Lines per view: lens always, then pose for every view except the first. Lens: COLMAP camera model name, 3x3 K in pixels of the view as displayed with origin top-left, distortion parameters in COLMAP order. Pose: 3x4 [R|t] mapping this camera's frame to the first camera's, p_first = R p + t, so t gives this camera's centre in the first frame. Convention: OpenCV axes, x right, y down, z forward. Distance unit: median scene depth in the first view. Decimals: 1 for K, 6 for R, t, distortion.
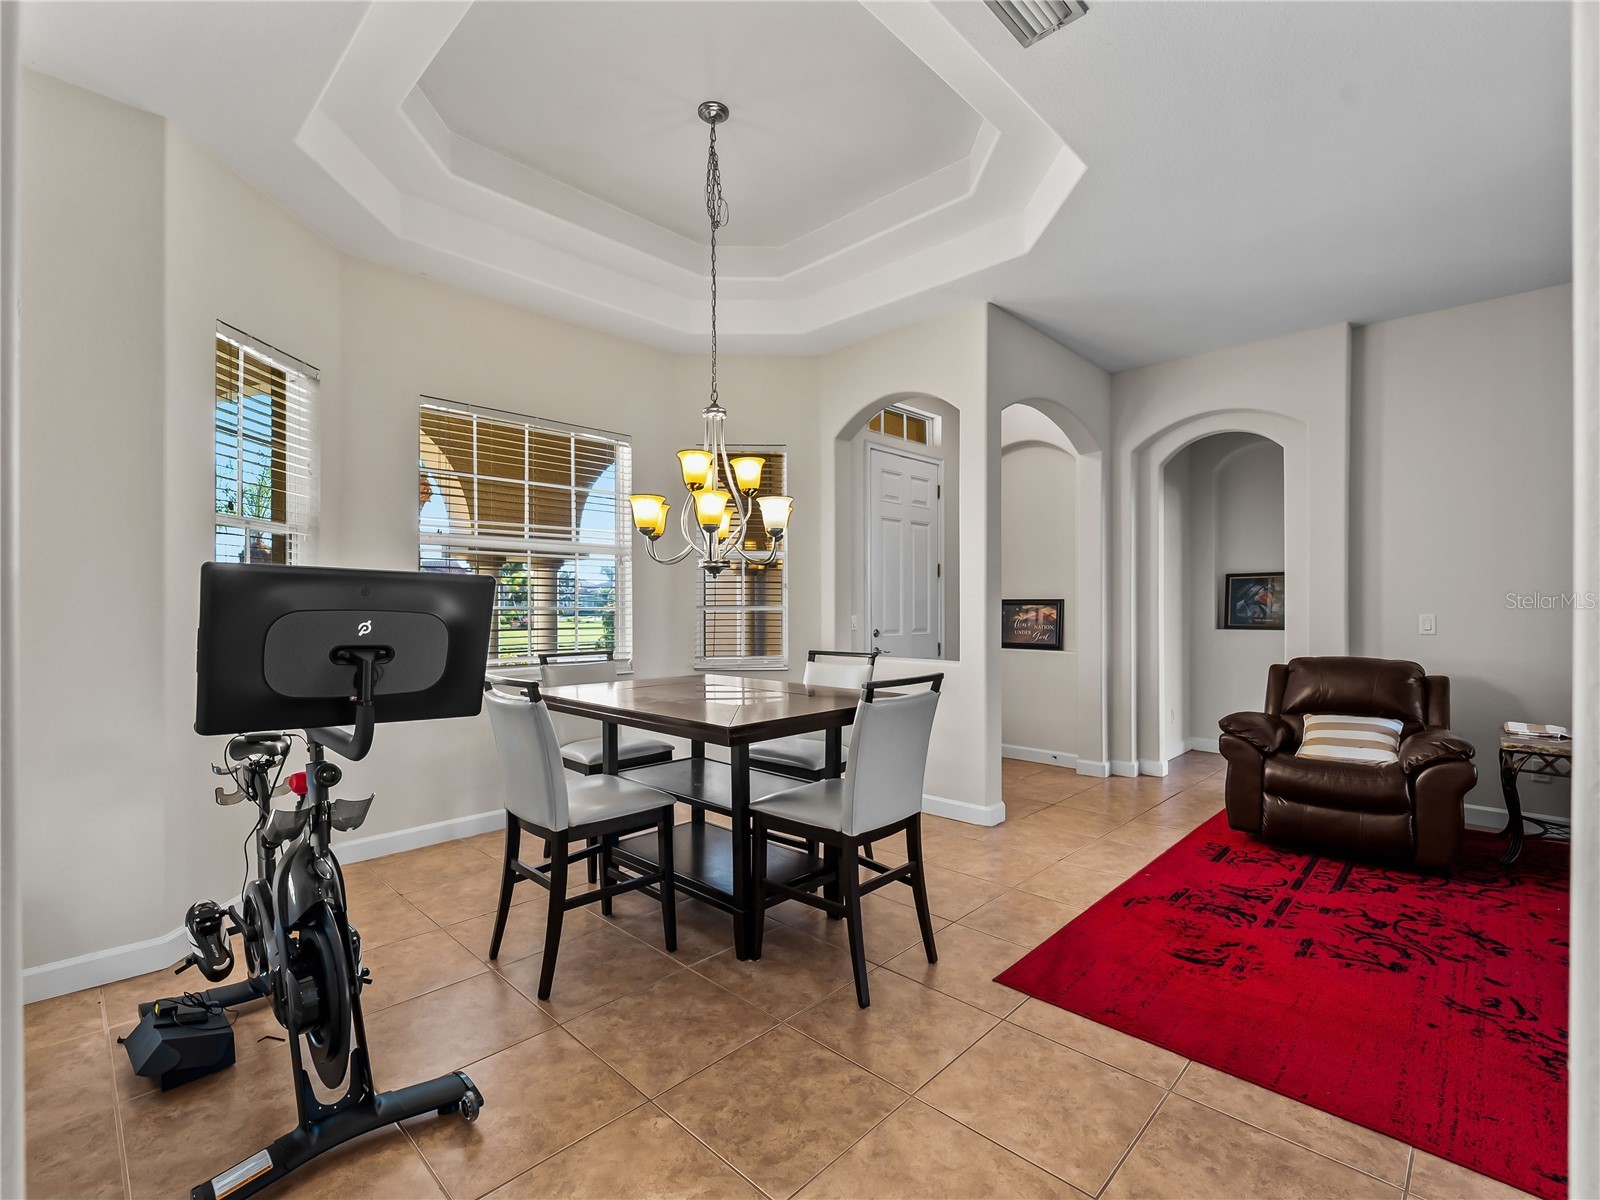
lens RADIAL K [[727.1, 0, 805.5], [0, 727.1, 606.6], [0, 0, 1]] dist [-0.003635, -0.001056]
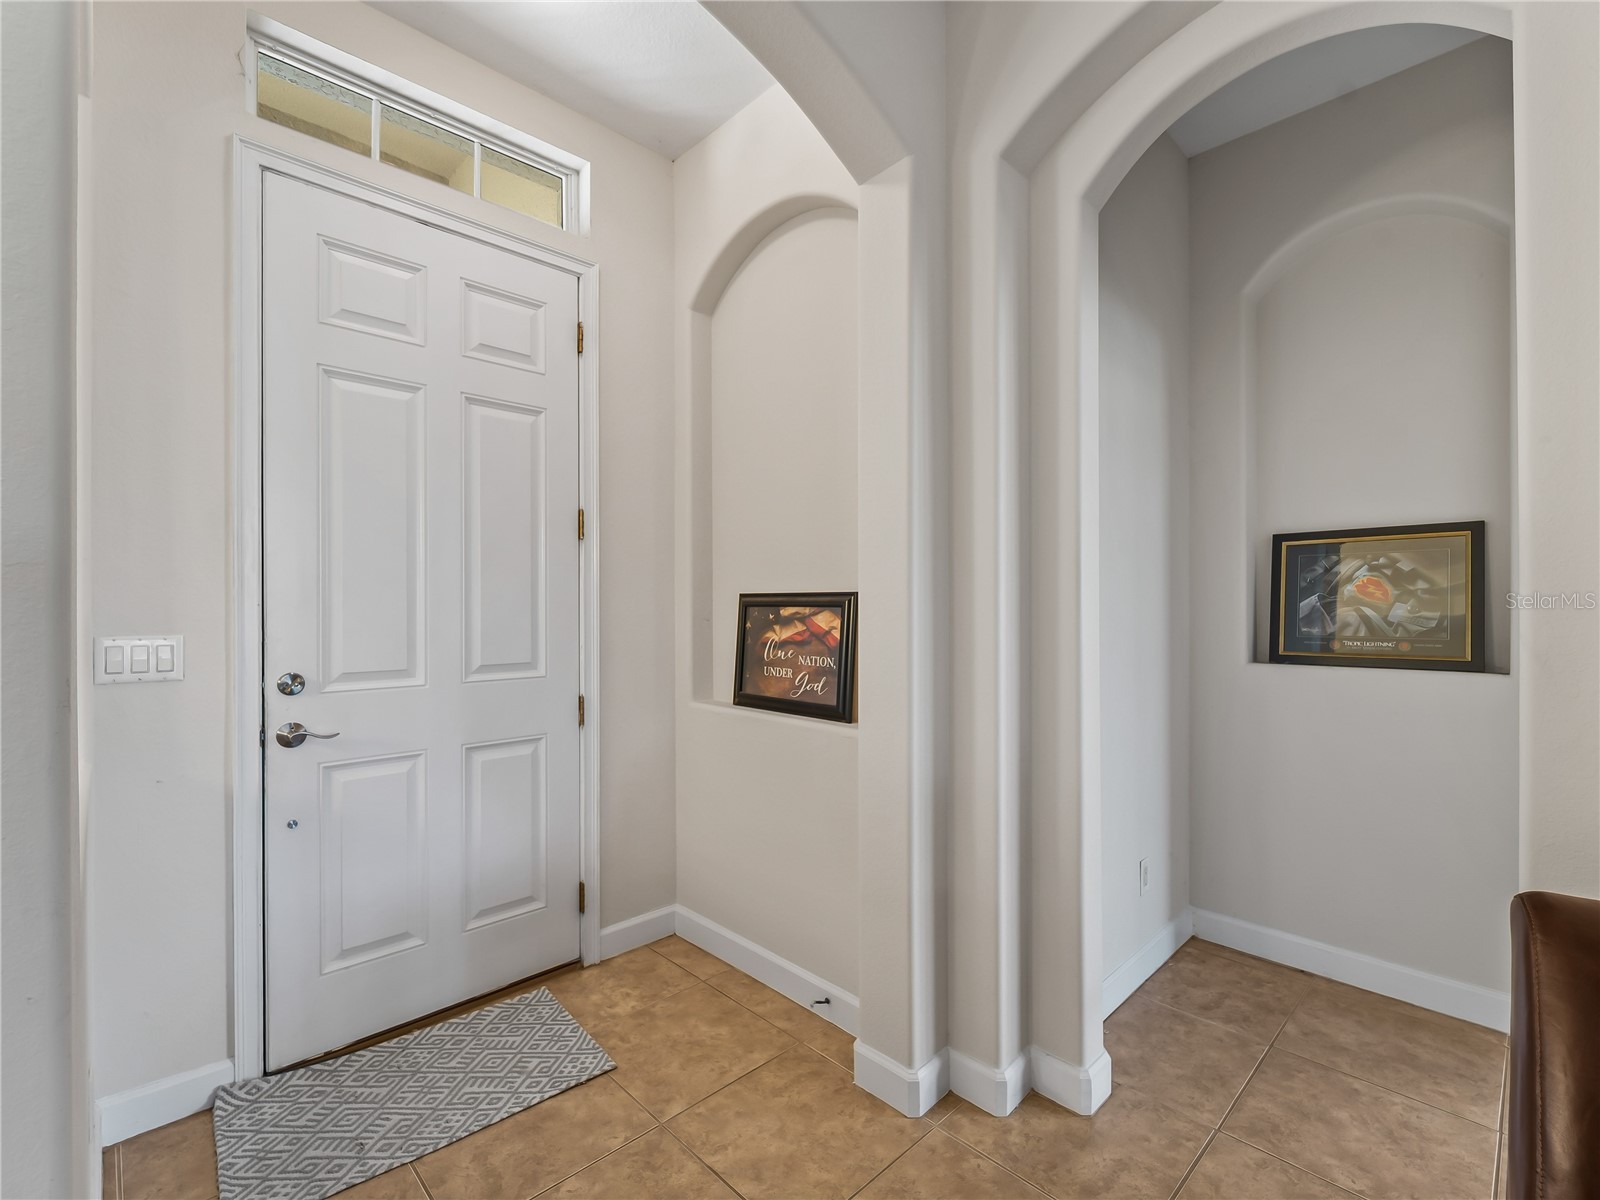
lens RADIAL K [[736.1, 0, 812.2], [0, 736.1, 606.0], [0, 0, 1]] dist [0.010494, -0.000066]
pose [[0.999768, 0.000396, -0.021549, 0.451211], [-0.000485, 0.999991, -0.004117, -0.001086], [0.021547, 0.004127, 0.999759, 0.796081]]
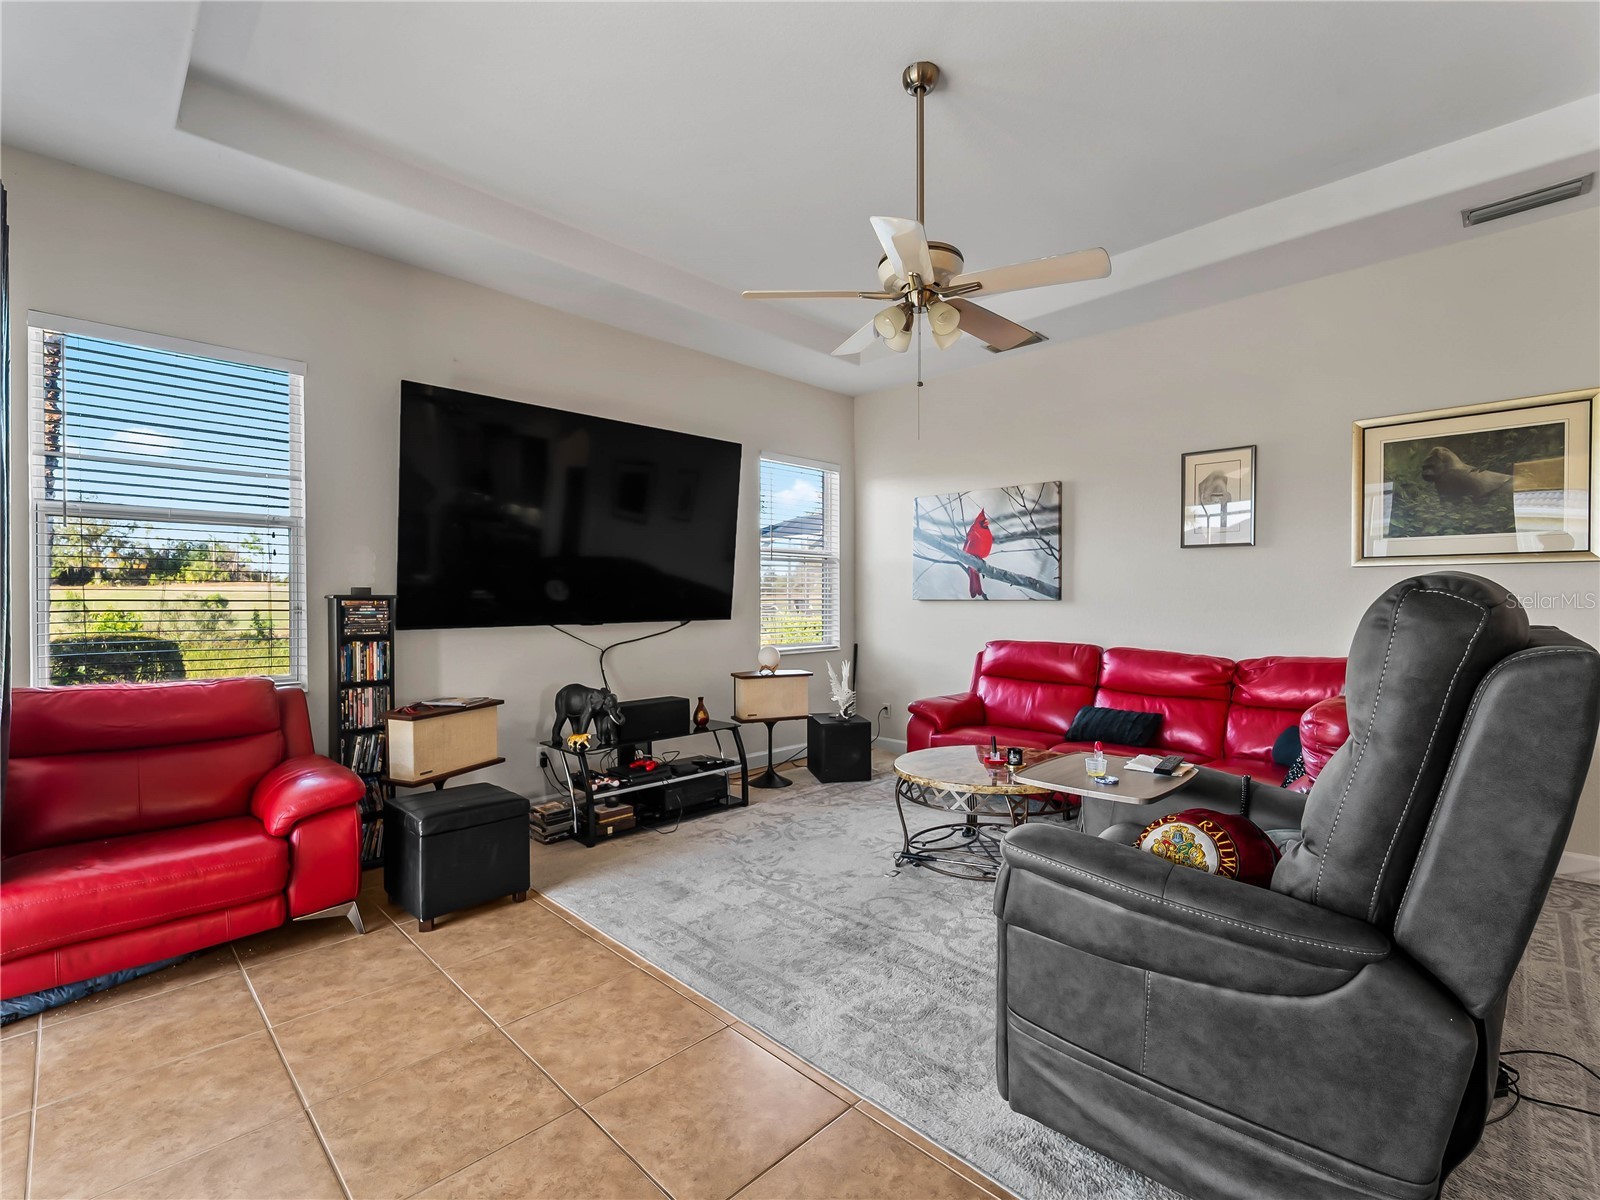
lens RADIAL K [[727.1, 0, 805.5], [0, 727.1, 606.6], [0, 0, 1]] dist [-0.003635, -0.001056]
pose [[0.999926, 0.004083, -0.011464, 0.549051], [-0.004025, 0.999979, 0.005091, 0.006695], [0.011485, -0.005045, 0.999921, -0.272640]]
